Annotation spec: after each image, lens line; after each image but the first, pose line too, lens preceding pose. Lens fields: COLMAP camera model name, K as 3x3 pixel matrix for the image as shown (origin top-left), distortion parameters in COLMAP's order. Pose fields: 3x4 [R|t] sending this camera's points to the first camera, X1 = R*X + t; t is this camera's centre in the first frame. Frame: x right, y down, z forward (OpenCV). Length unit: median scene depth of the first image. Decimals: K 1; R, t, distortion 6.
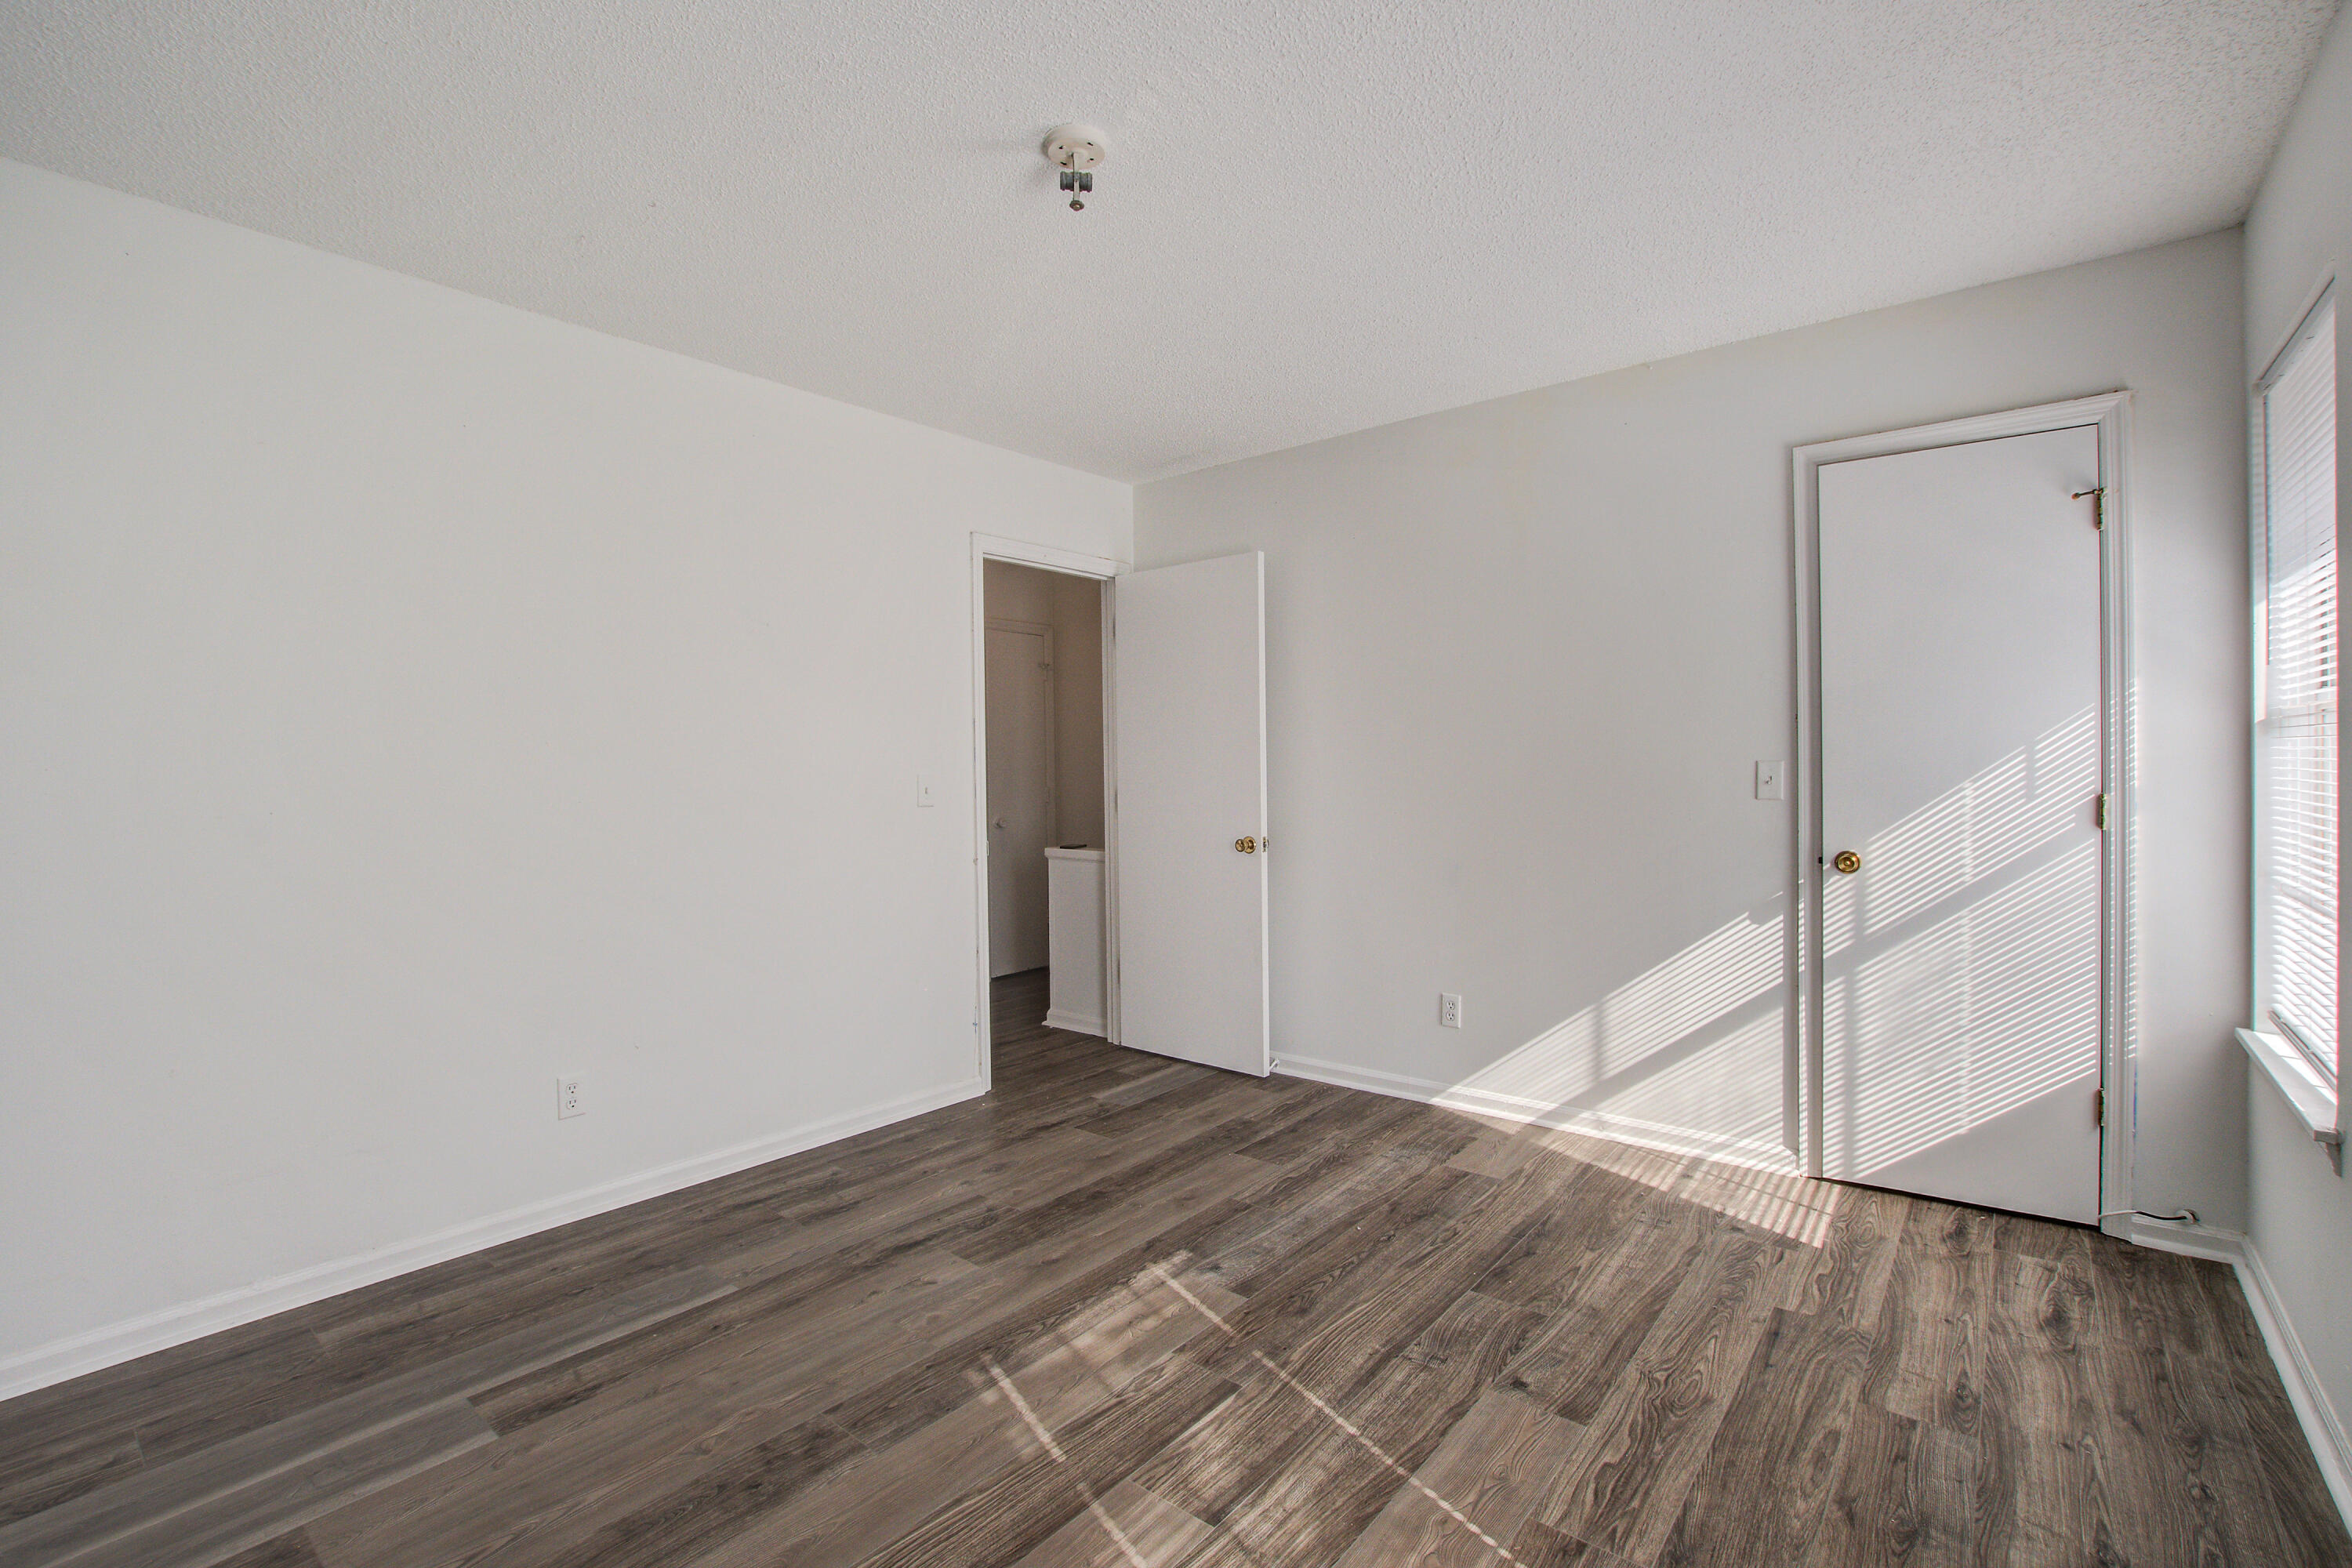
lens RADIAL K [[1032.9, 0, 1176.0], [0, 1032.9, 784.0], [0, 0, 1]] dist [-0.043101, 0.011156]
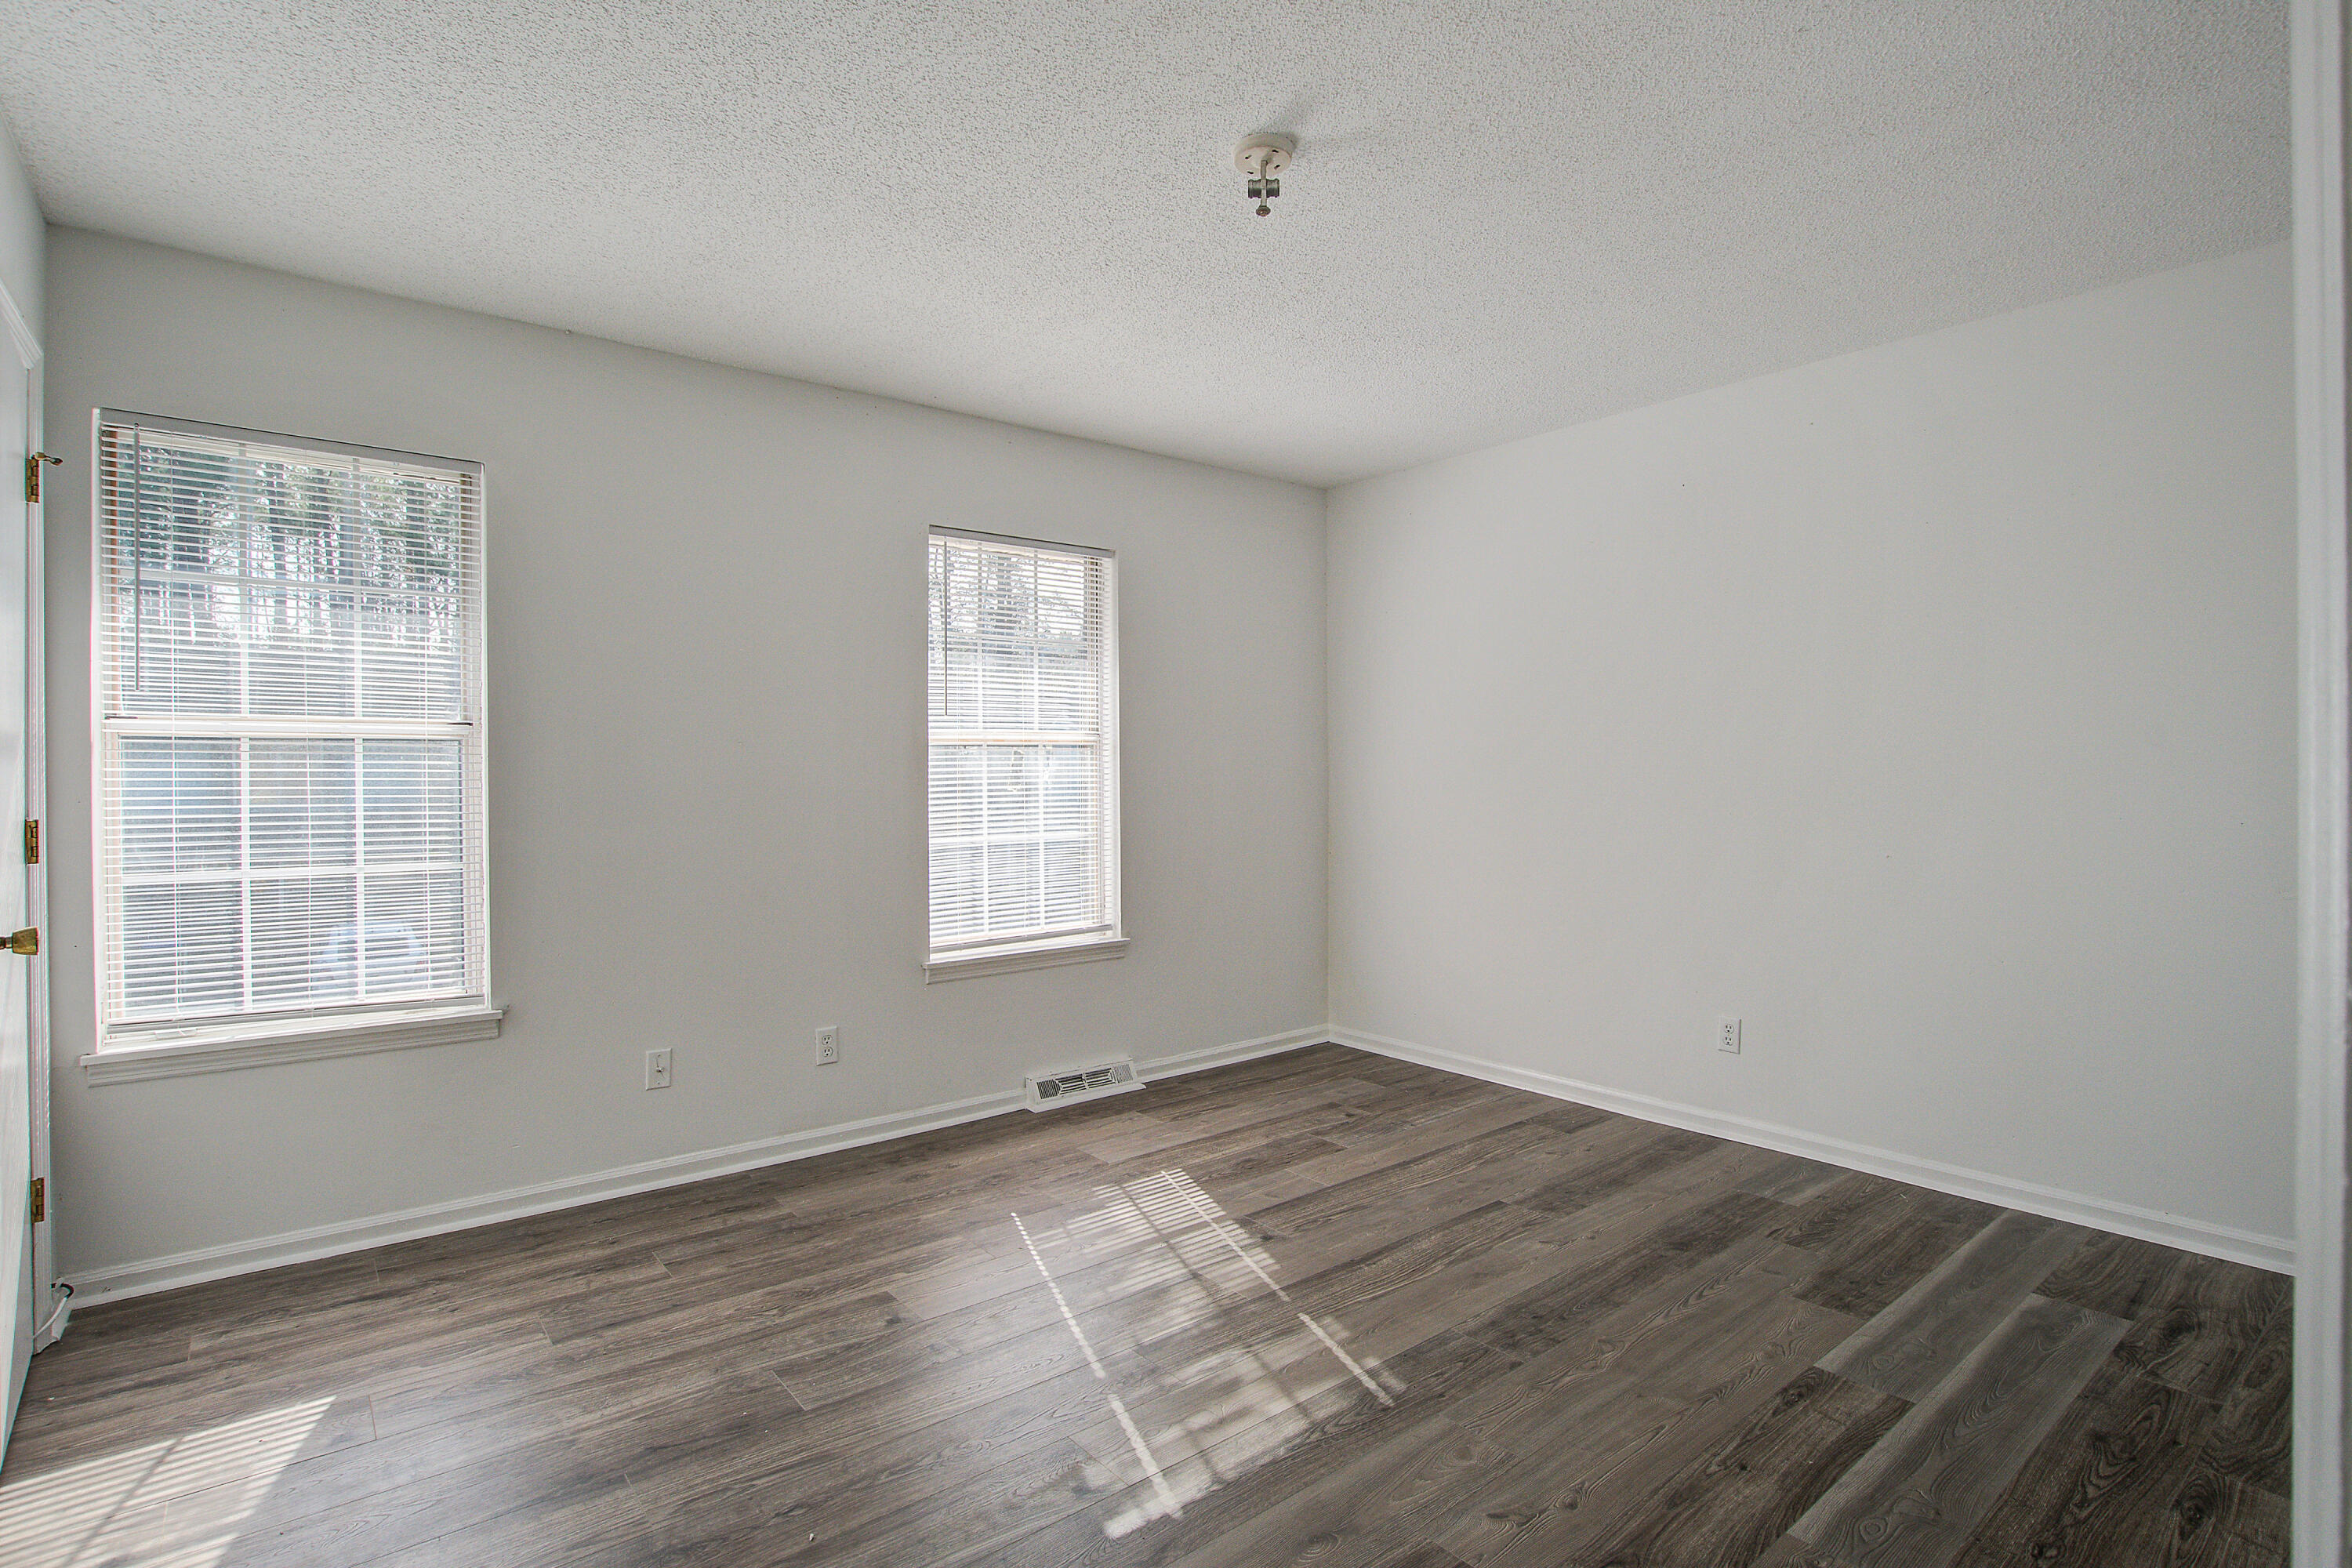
lens RADIAL K [[1134.1, 0, 1176.0], [0, 1134.1, 784.0], [0, 0, 1]] dist [-0.000576, 0.000129]
pose [[-0.978824, 0.013472, 0.204260, -0.226381], [0.018735, 0.999540, 0.023853, -0.026481], [-0.203845, 0.027175, -0.978626, 2.100212]]
